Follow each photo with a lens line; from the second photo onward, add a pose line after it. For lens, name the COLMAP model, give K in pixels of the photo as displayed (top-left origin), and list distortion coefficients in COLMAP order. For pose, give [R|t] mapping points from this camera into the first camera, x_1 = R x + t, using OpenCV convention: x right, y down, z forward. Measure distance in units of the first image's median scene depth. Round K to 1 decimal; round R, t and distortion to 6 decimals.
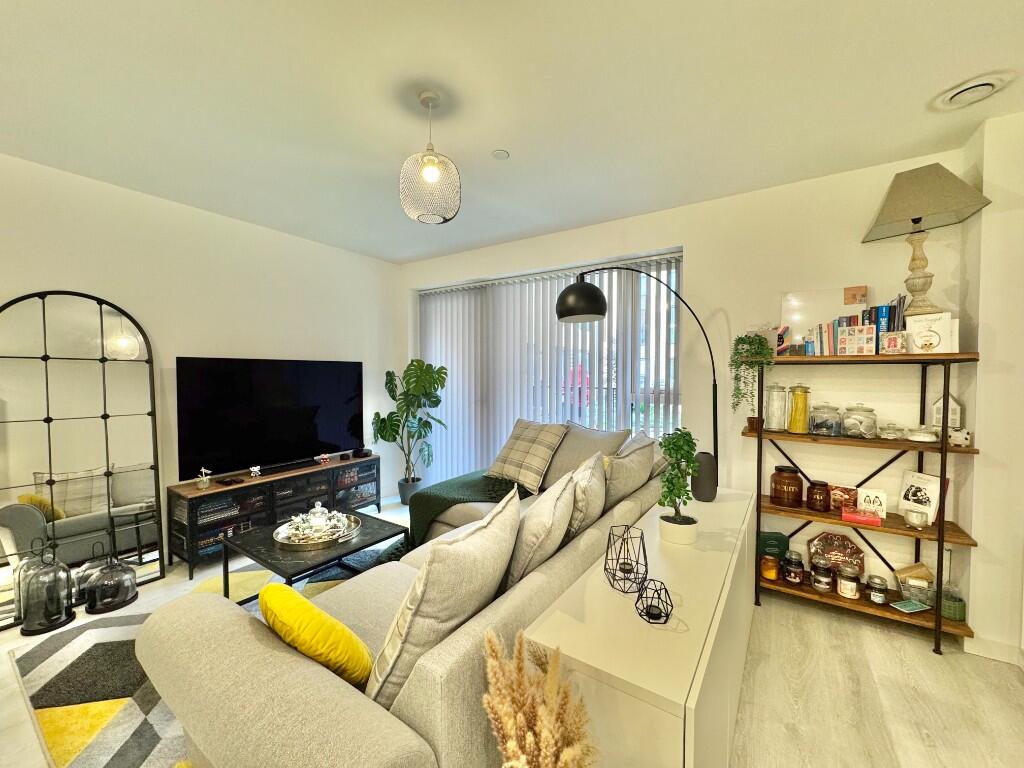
lens RADIAL K [[408.9, 0, 512.0], [0, 408.9, 384.0], [0, 0, 1]] dist [-0.002104, -0.000244]
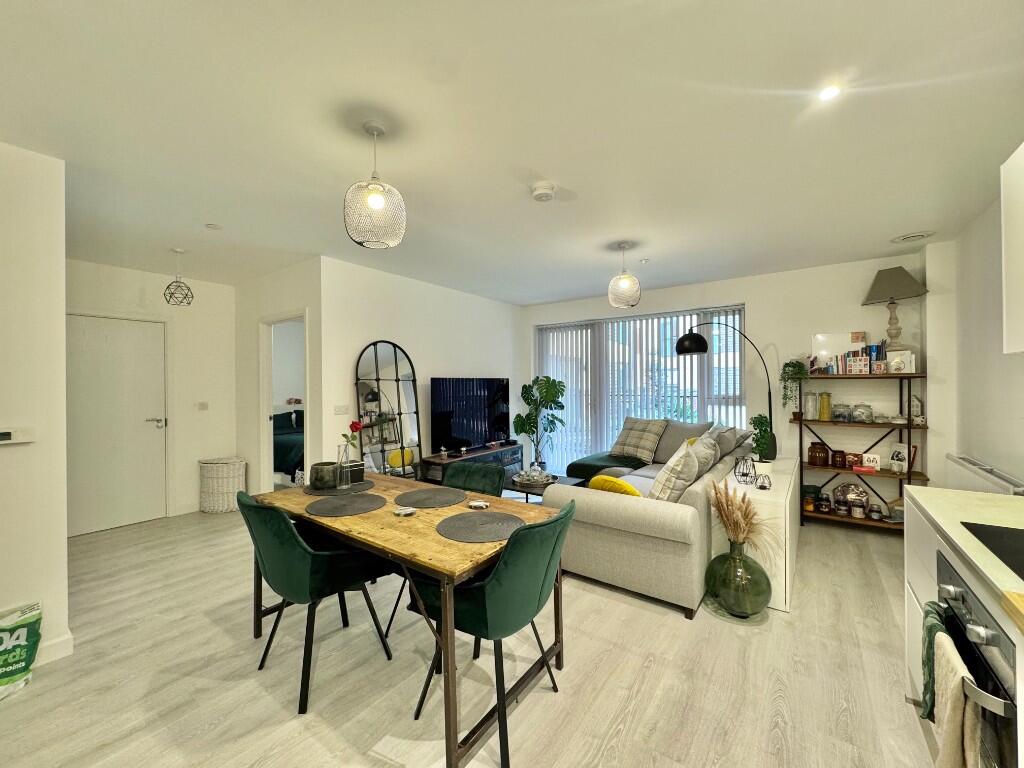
lens RADIAL K [[408.9, 0, 512.0], [0, 408.9, 384.0], [0, 0, 1]] dist [-0.002104, -0.000244]
pose [[0.998911, -0.009063, -0.045776, -0.492252], [0.007893, 0.999639, -0.025668, 0.003681], [0.045992, 0.025278, 0.998622, -0.719773]]
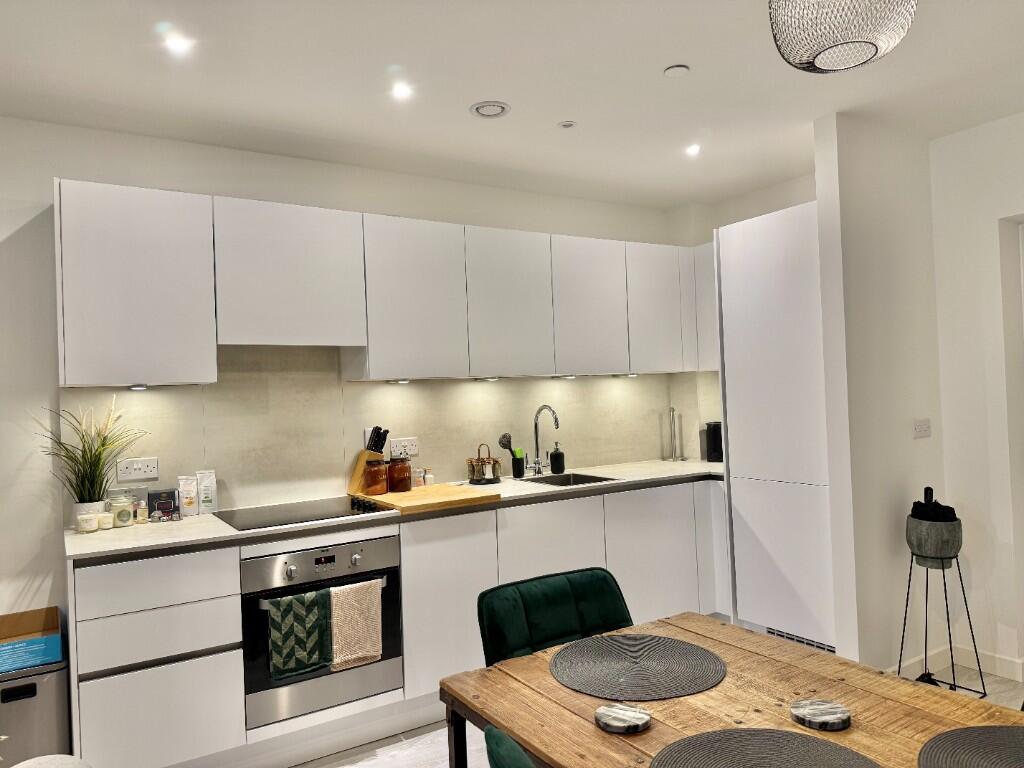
lens RADIAL K [[718.5, 0, 527.1], [0, 718.5, 386.5], [0, 0, 1]] dist [0.009211, 0.002281]
pose [[-0.922626, 0.037287, 0.383889, -0.768964], [0.047446, 0.998729, 0.017023, -0.039388], [-0.382767, 0.033920, -0.923222, 0.740252]]
